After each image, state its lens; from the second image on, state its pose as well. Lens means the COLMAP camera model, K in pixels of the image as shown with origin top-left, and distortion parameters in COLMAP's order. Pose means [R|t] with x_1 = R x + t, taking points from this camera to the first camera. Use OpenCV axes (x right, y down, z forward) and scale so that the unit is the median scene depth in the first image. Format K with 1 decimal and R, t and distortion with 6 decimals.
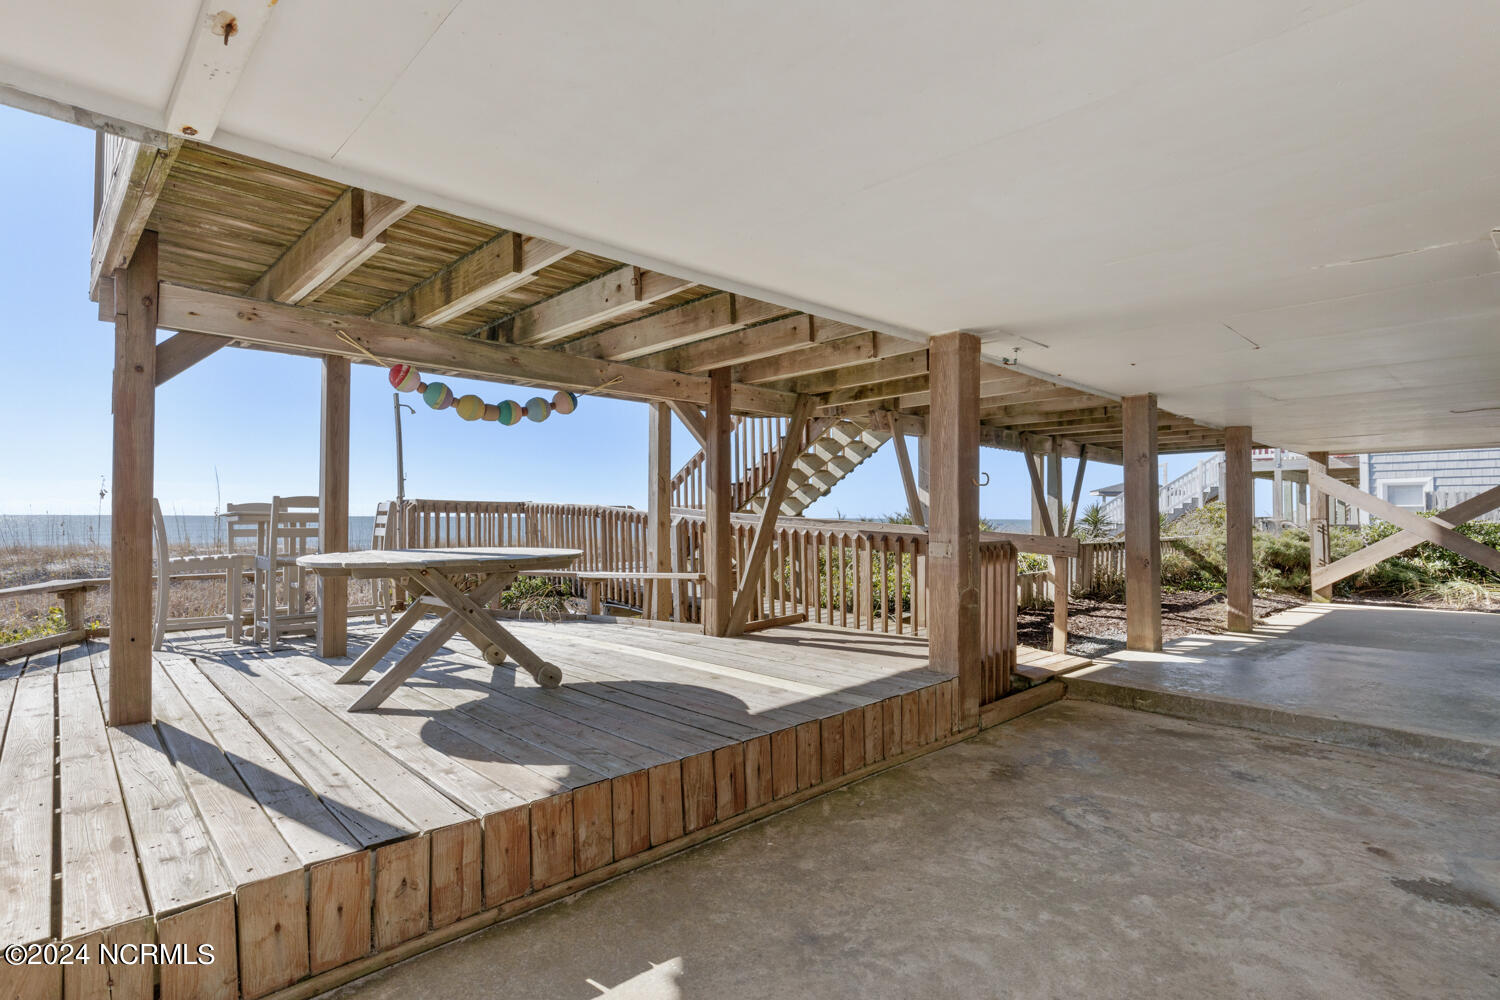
lens RADIAL K [[759.6, 0, 750.0], [0, 759.6, 500.0], [0, 0, 1]] dist [-0.002579, -0.000672]
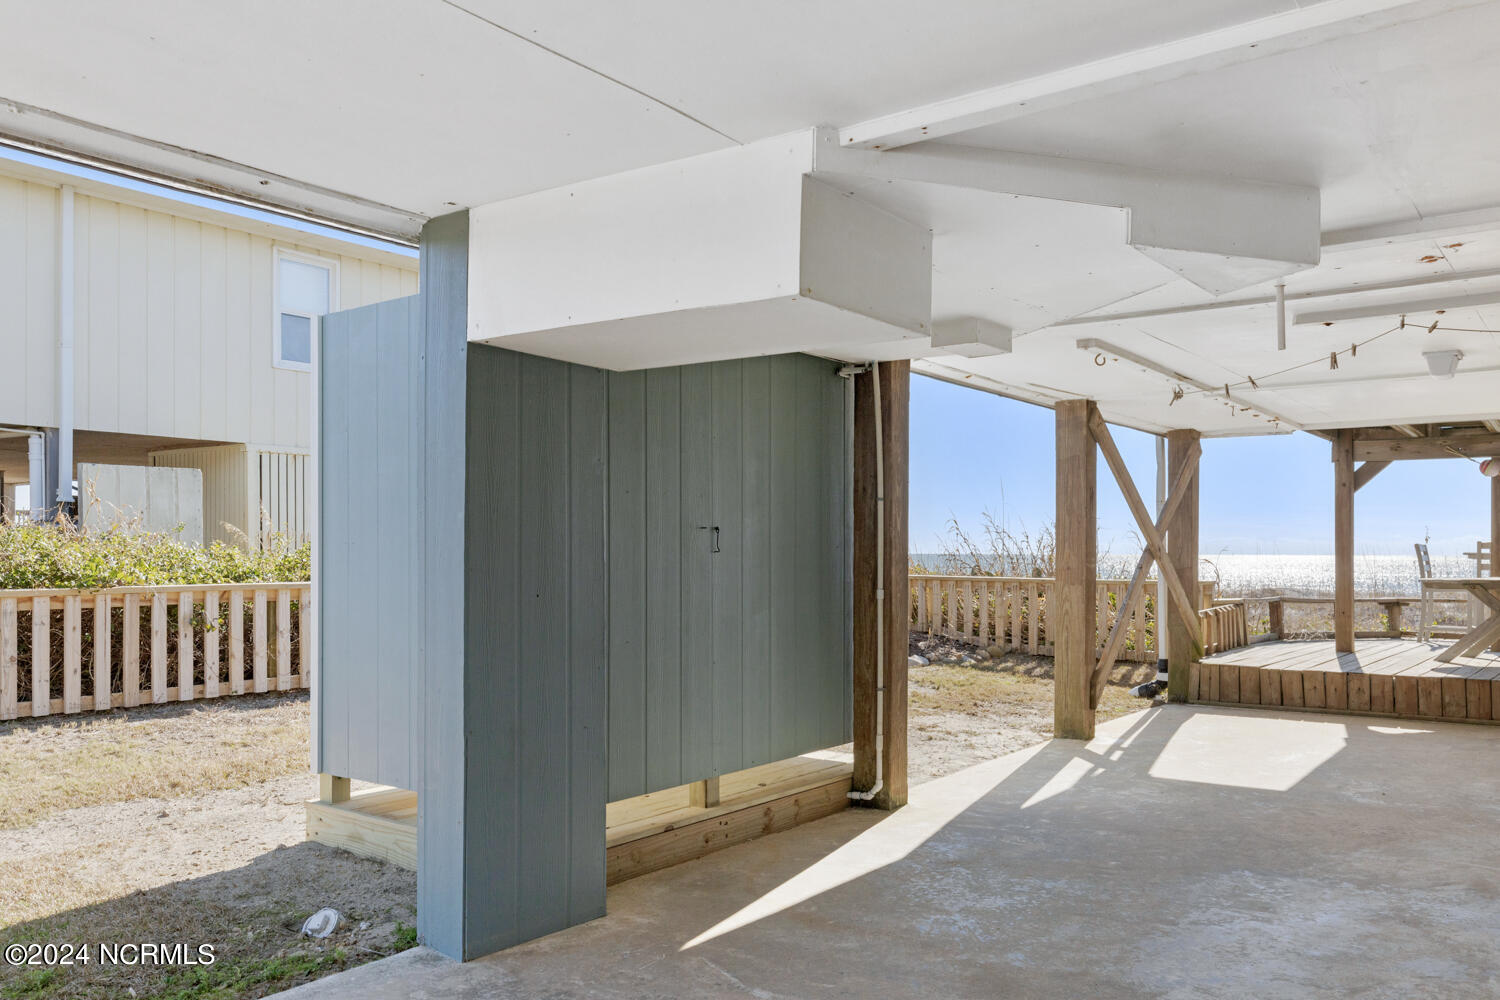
lens RADIAL K [[1140.9, 0, 750.0], [0, 1140.9, 500.0], [0, 0, 1]] dist [0.001517, 0.000671]
pose [[0.169300, -0.048730, -0.984359, 2.542476], [0.022246, 0.998711, -0.045614, -0.032677], [0.985314, -0.014176, 0.170166, -1.452760]]
